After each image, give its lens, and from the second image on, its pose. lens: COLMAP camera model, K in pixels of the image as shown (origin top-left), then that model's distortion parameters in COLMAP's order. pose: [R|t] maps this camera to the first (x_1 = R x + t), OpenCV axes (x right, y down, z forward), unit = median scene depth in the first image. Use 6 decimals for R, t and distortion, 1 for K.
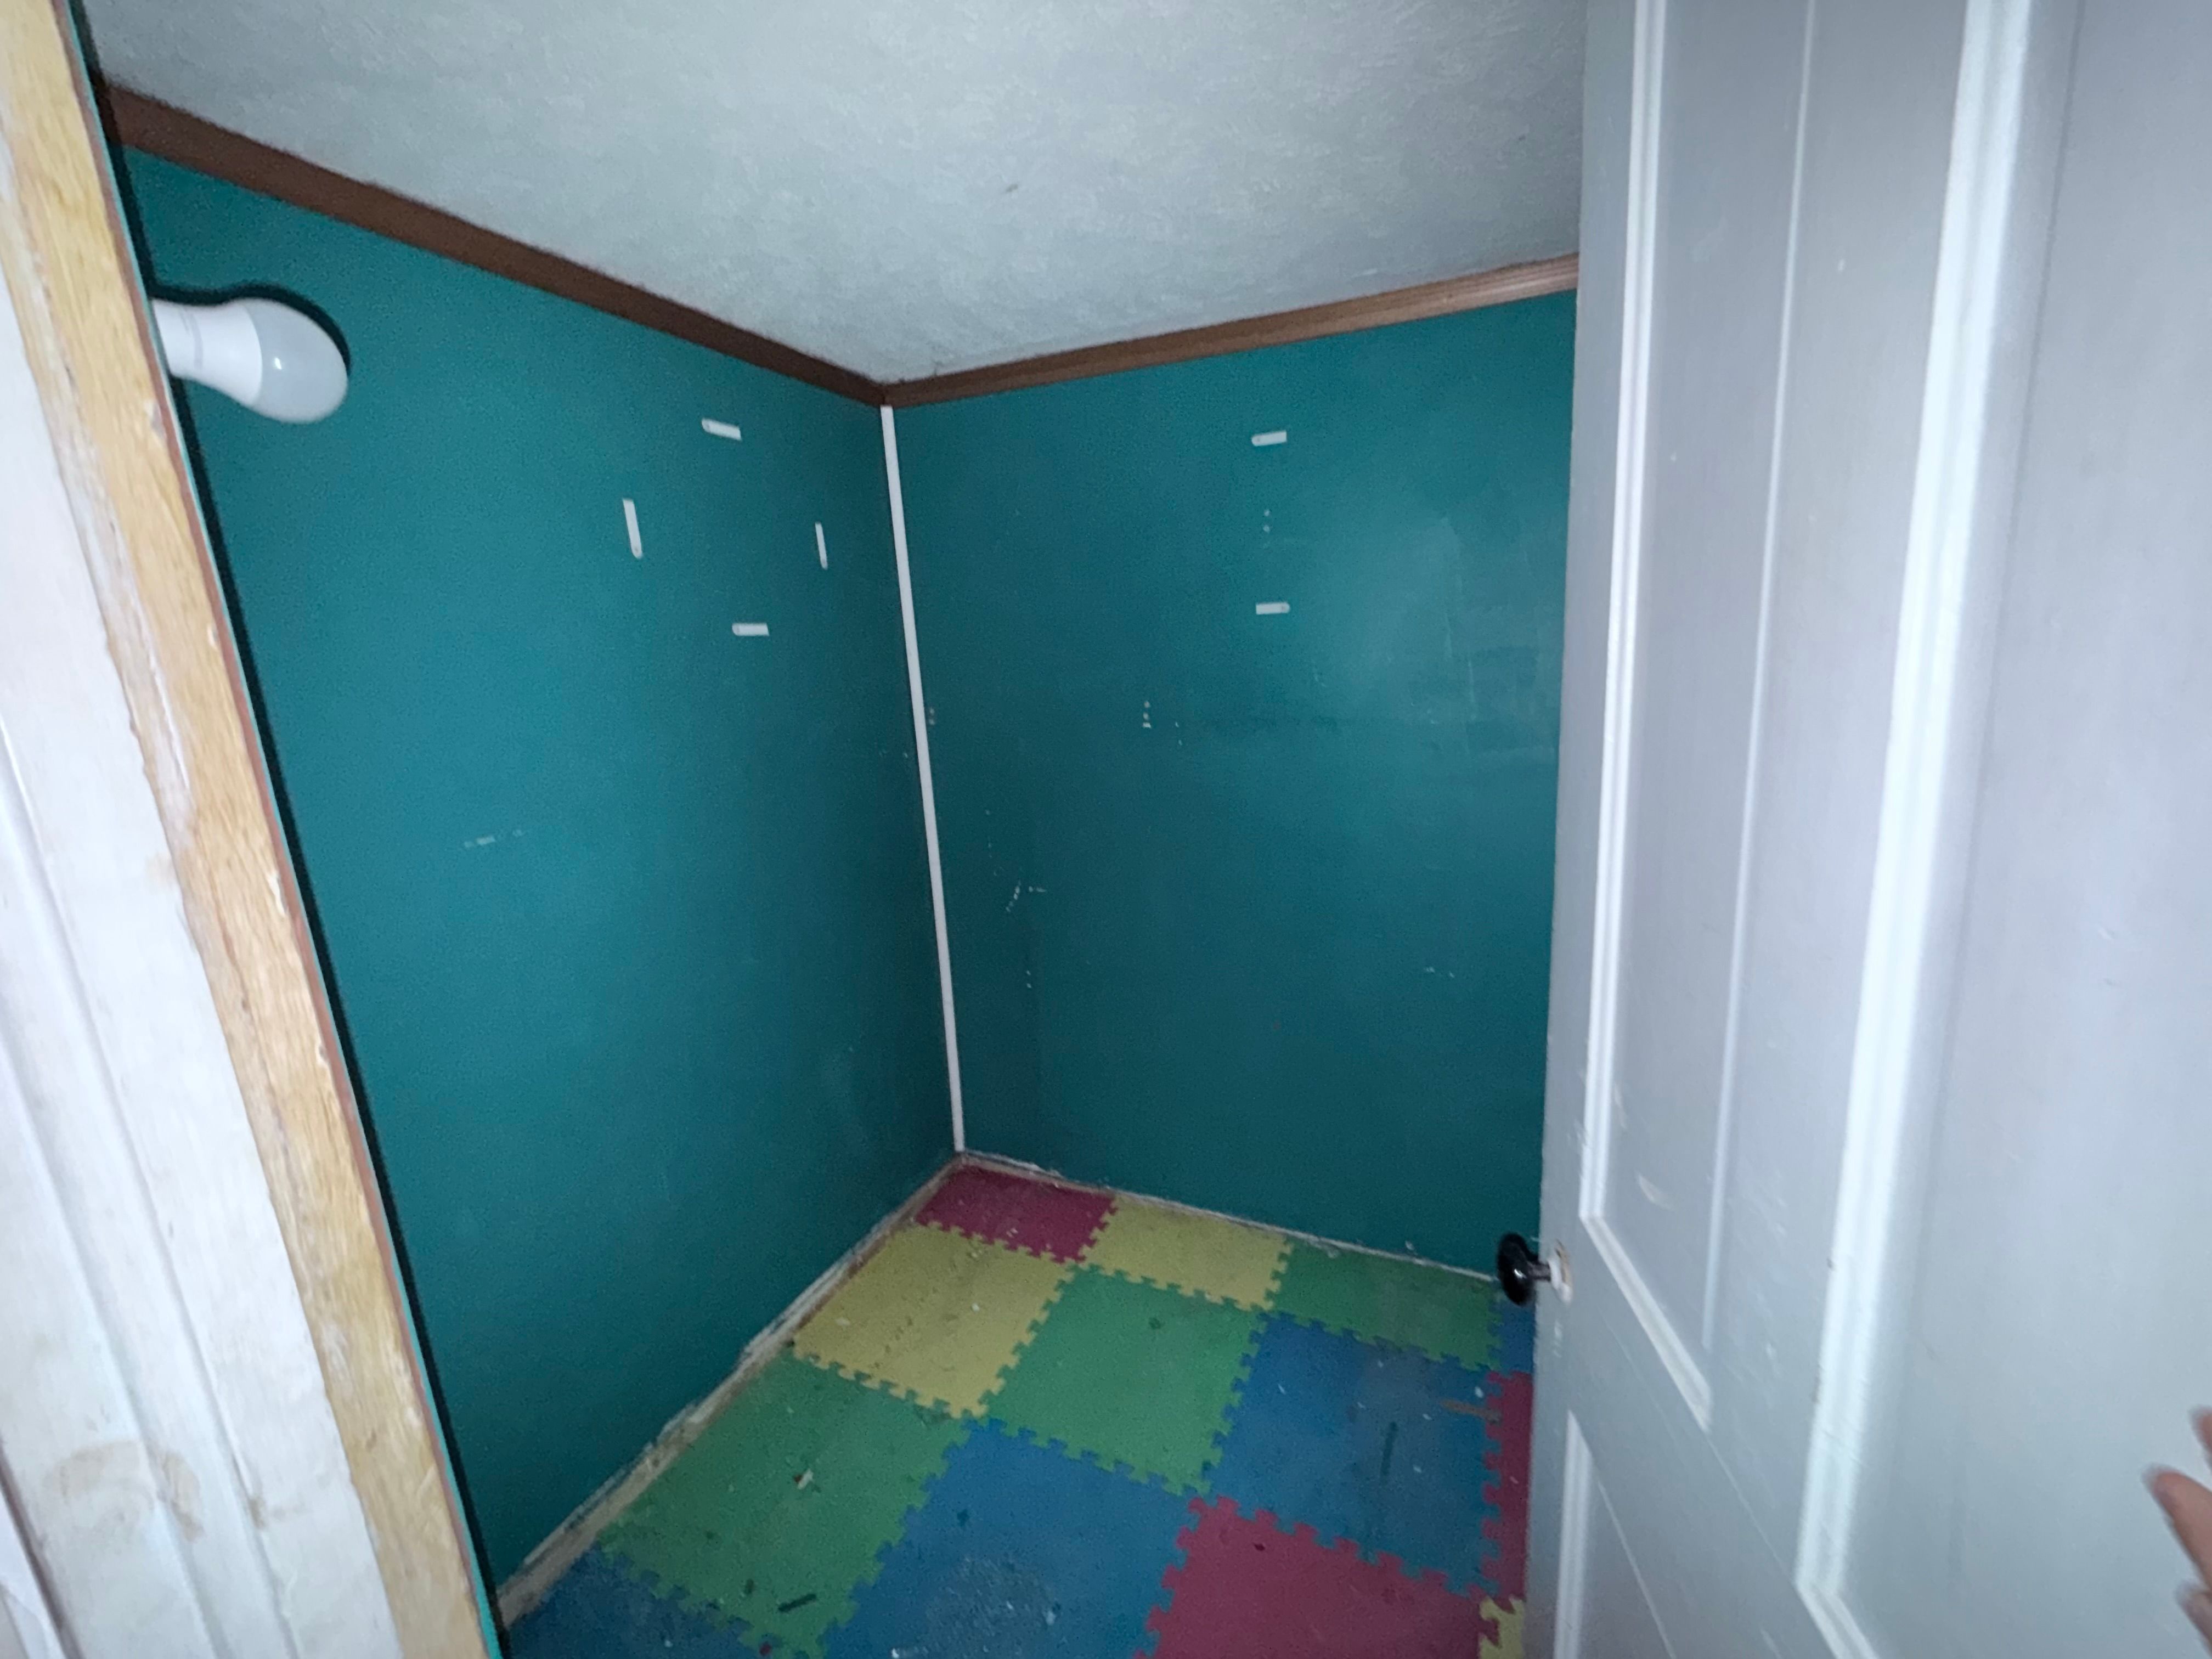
lens RADIAL K [[871.4, 0, 1108.7], [0, 871.4, 831.2], [0, 0, 1]] dist [-0.003166, 0.001306]
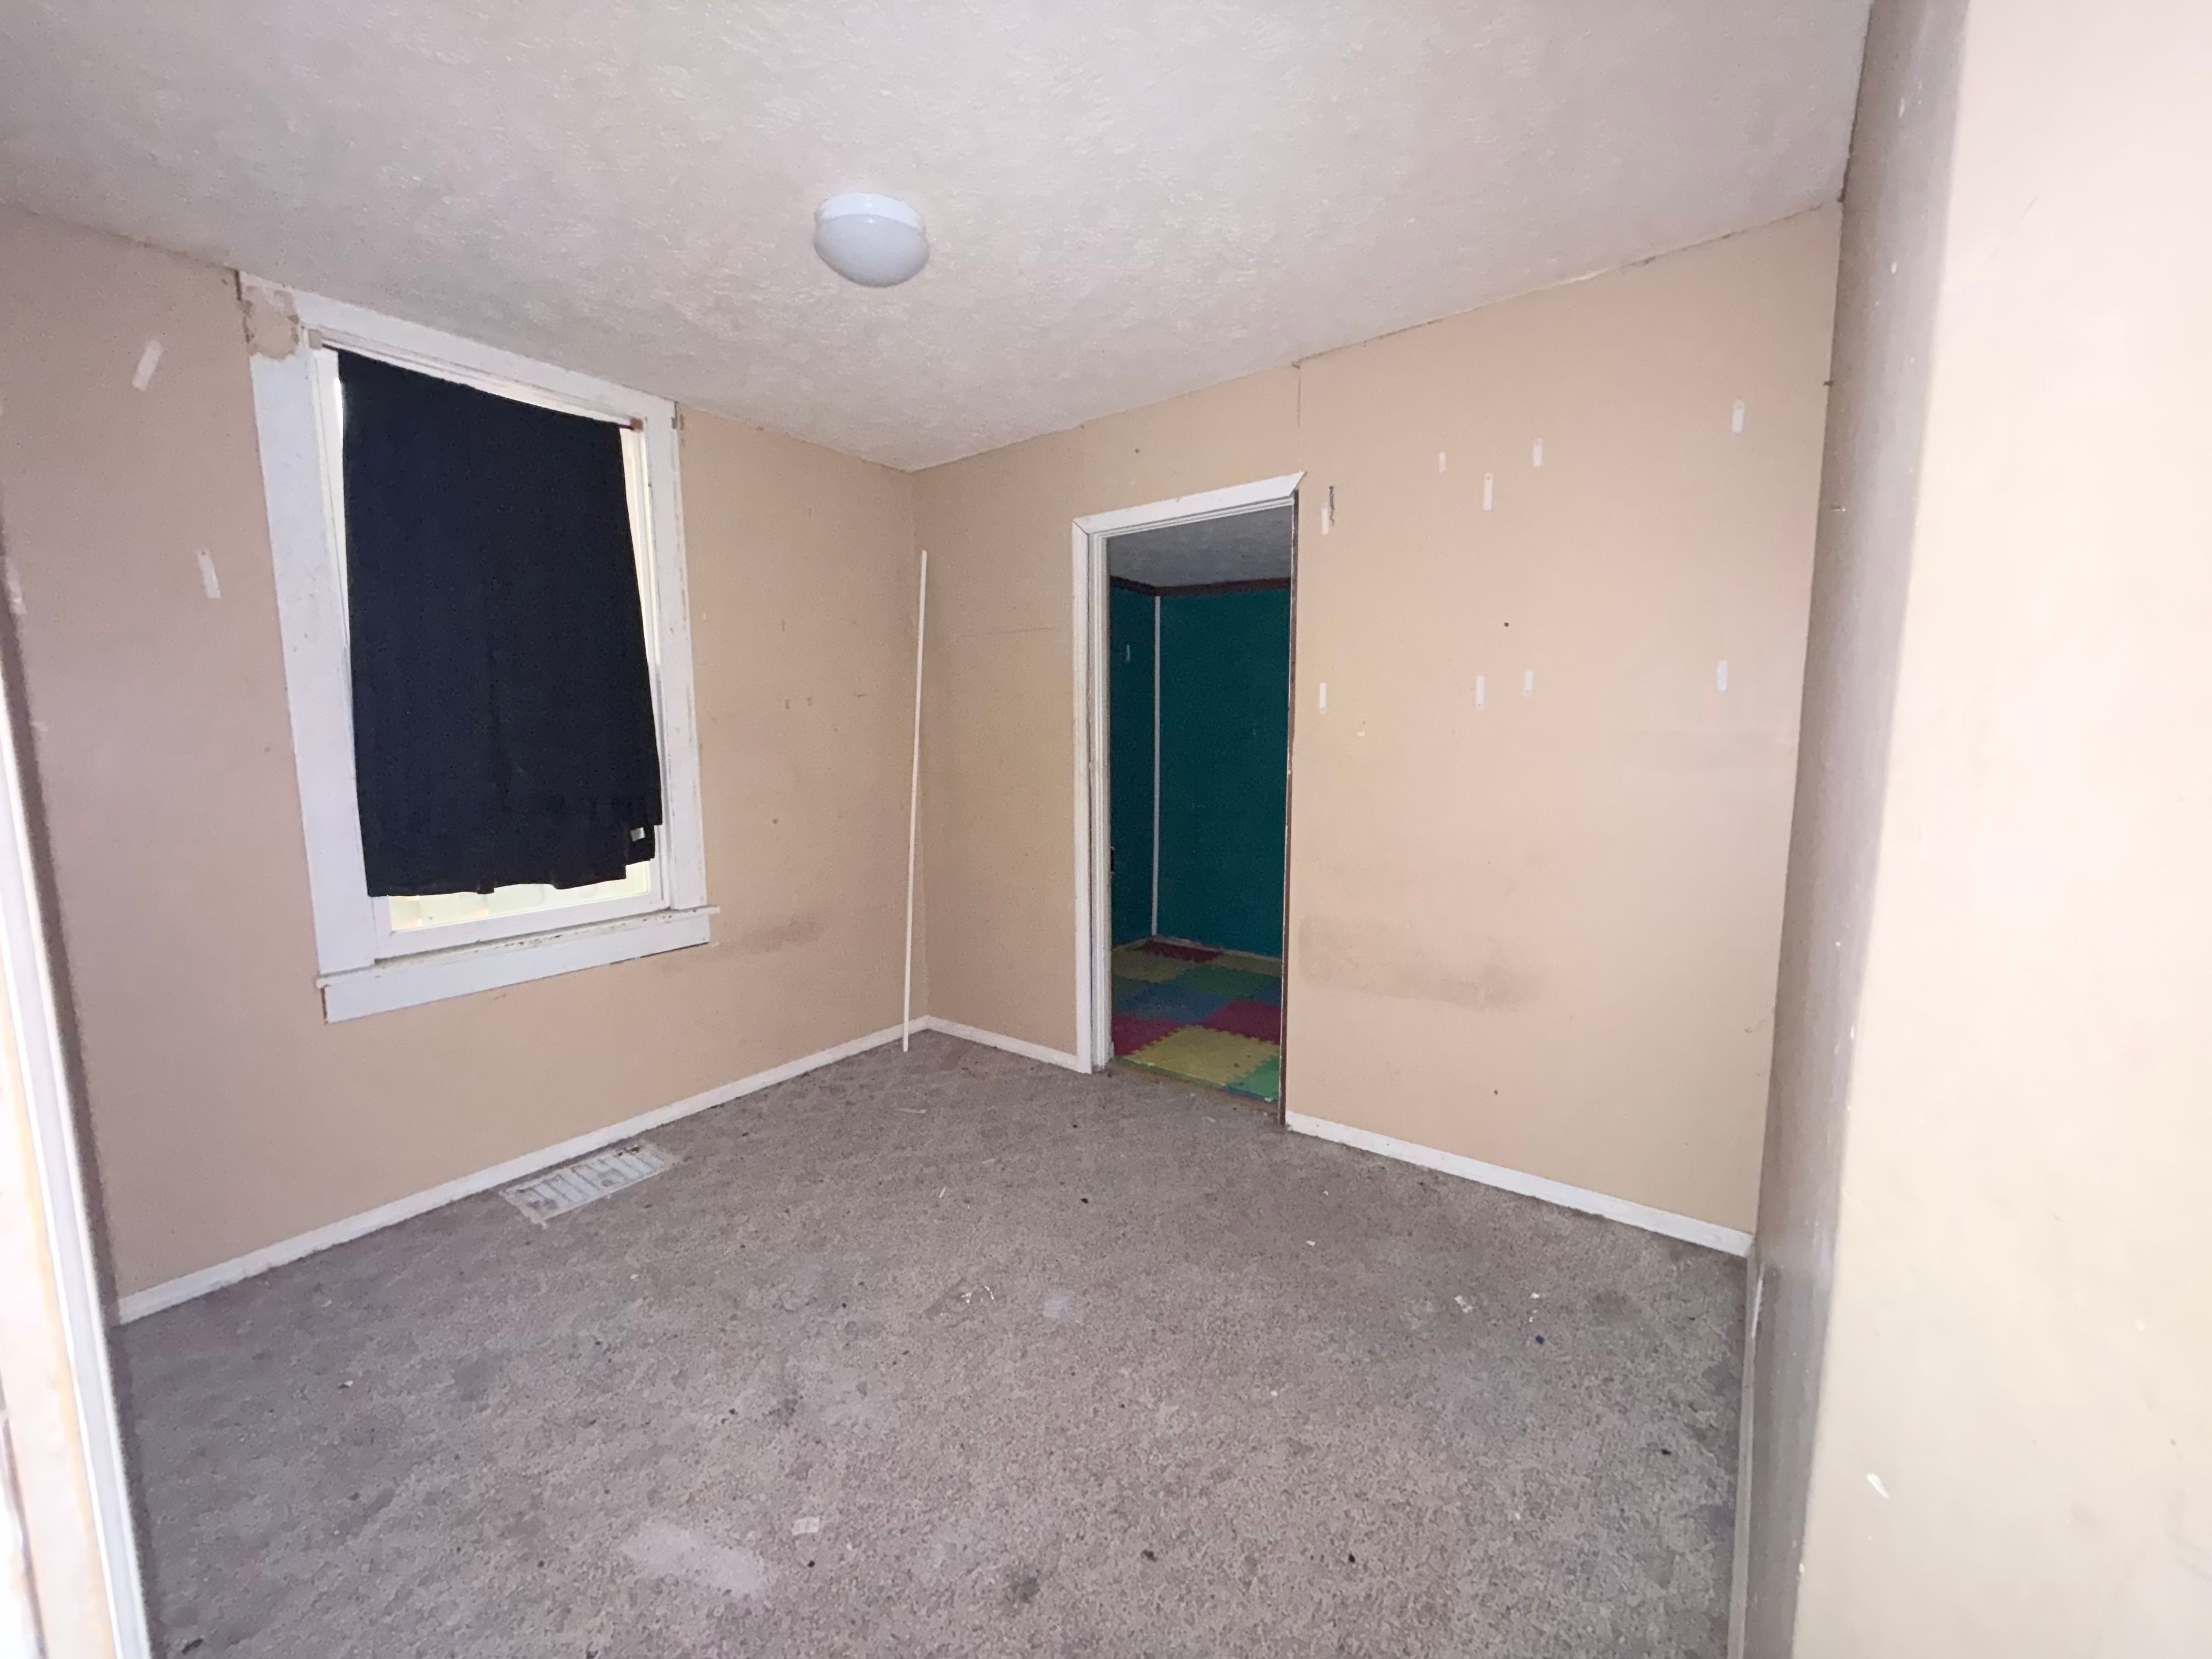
lens RADIAL K [[871.4, 0, 1100.6], [0, 871.4, 828.5], [0, 0, 1]] dist [-0.003166, 0.001306]
pose [[0.972914, 0.083932, -0.215391, 0.183088], [-0.101184, 0.992378, -0.070344, 0.373576], [0.207845, 0.090233, 0.973991, -1.488058]]
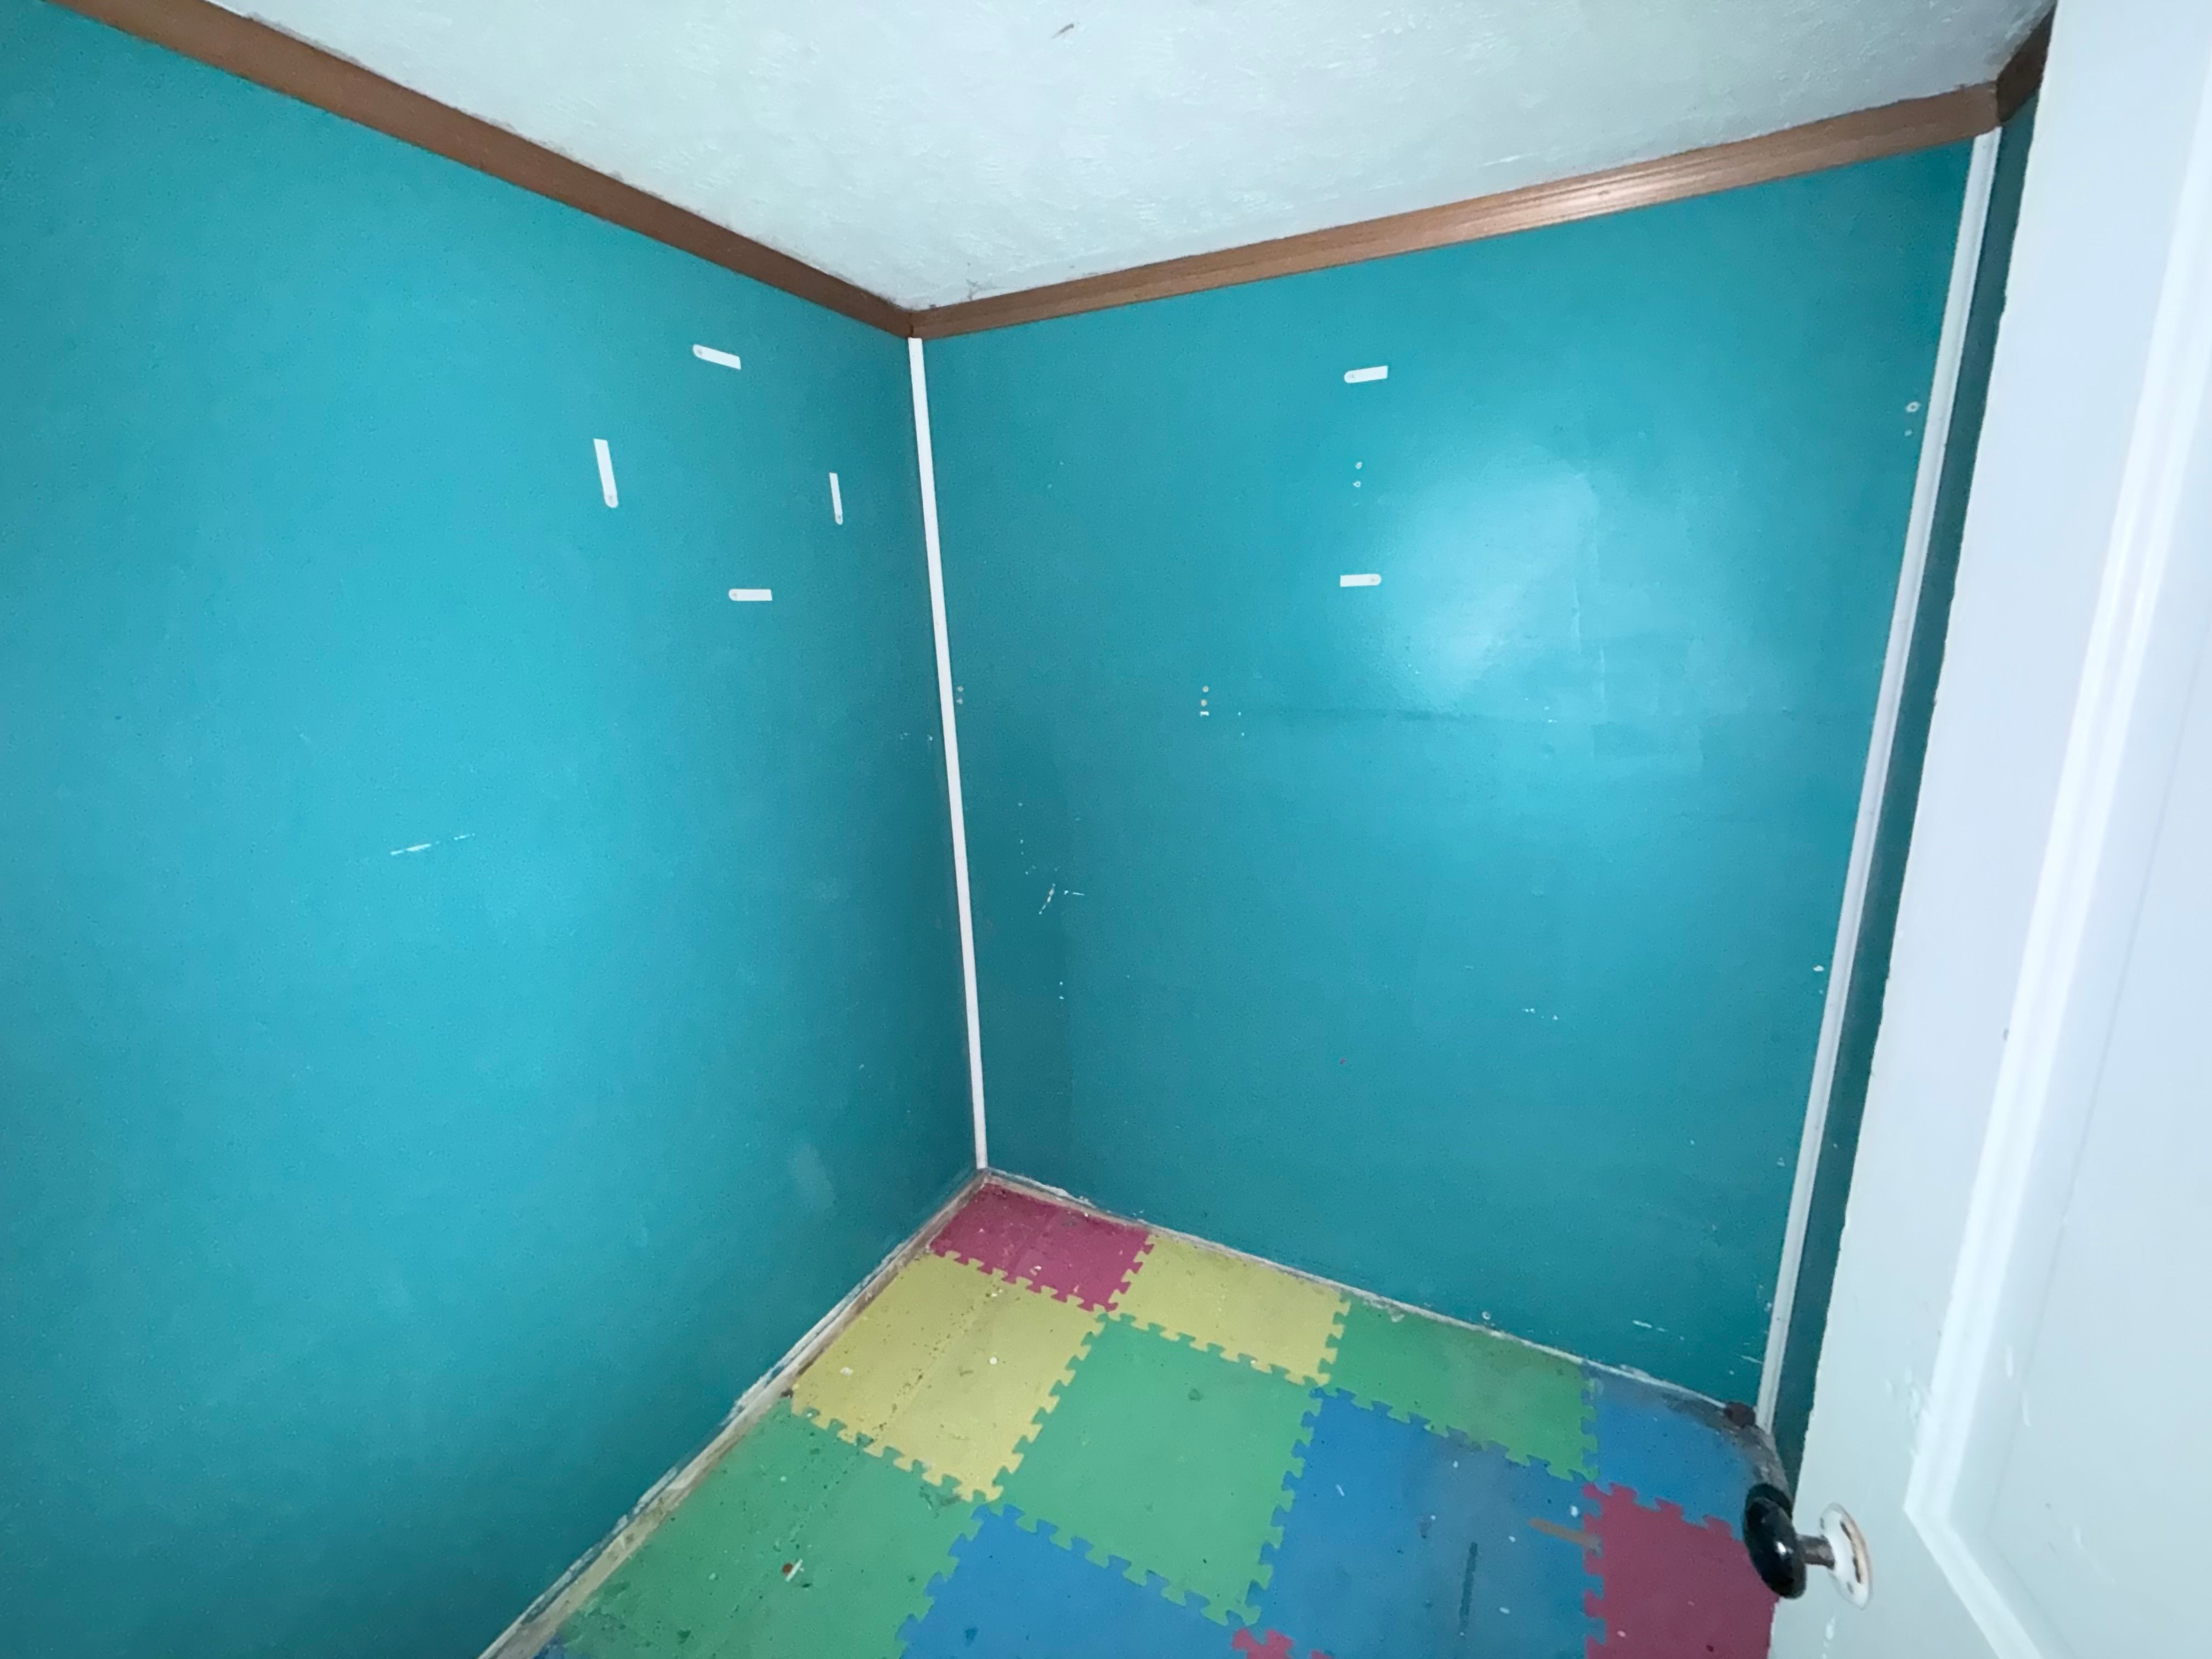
lens RADIAL K [[871.4, 0, 1107.4], [0, 871.4, 827.5], [0, 0, 1]] dist [-0.003166, 0.001306]
pose [[0.998762, 0.028598, -0.040714, -0.015536], [-0.027109, 0.998960, 0.036648, -0.040700], [0.041719, -0.035499, 0.998499, 0.138088]]
